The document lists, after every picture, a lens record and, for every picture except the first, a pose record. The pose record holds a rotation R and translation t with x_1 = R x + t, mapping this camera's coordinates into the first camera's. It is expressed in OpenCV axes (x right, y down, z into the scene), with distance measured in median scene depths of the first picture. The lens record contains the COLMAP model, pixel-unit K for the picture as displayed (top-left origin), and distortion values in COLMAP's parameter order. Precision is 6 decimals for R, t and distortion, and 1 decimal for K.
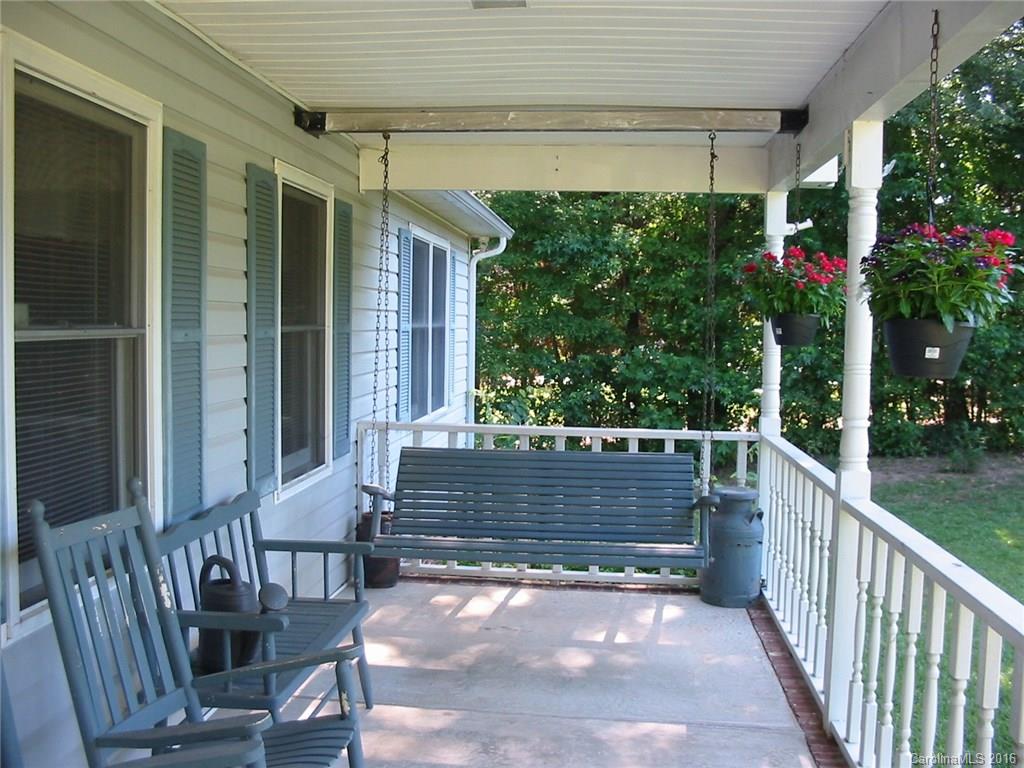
lens RADIAL K [[1067.3, 0, 518.5], [0, 1067.3, 384.4], [0, 0, 1]] dist [-0.126238, 0.000000]
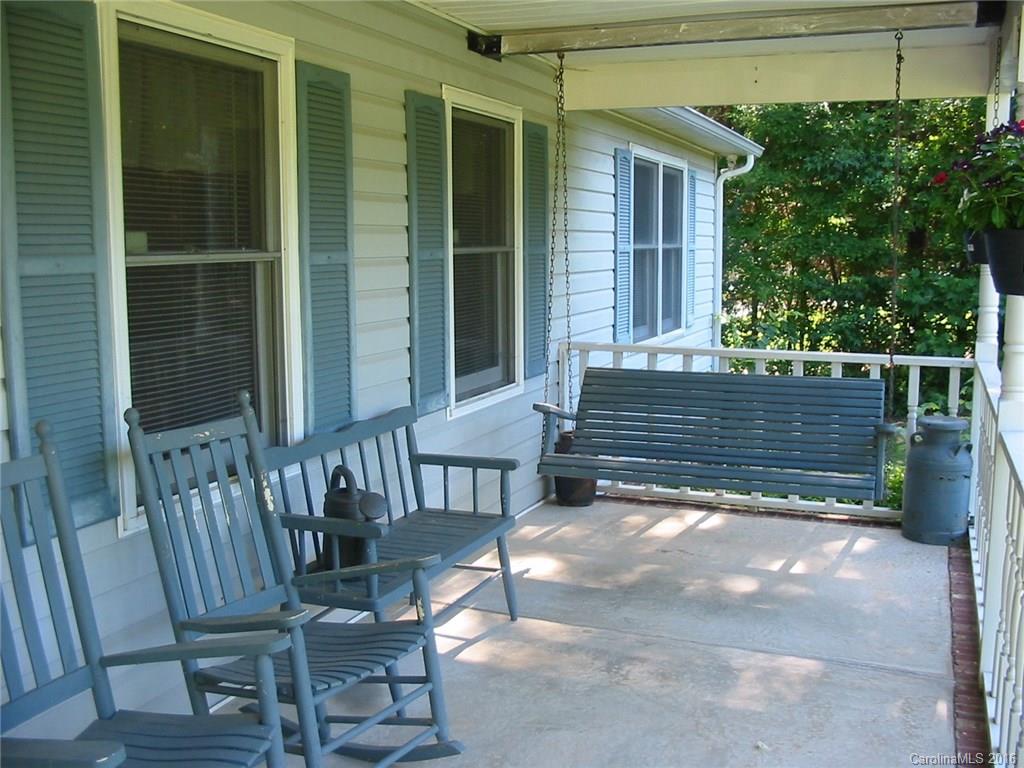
lens RADIAL K [[1067.3, 0, 522.2], [0, 1067.3, 379.7], [0, 0, 1]] dist [-0.126238, 0.000000]
pose [[0.957800, 0.018380, -0.286846, 0.133906], [0.000940, 0.997748, 0.067071, 0.003171], [0.287433, -0.064510, 0.955626, 0.021993]]
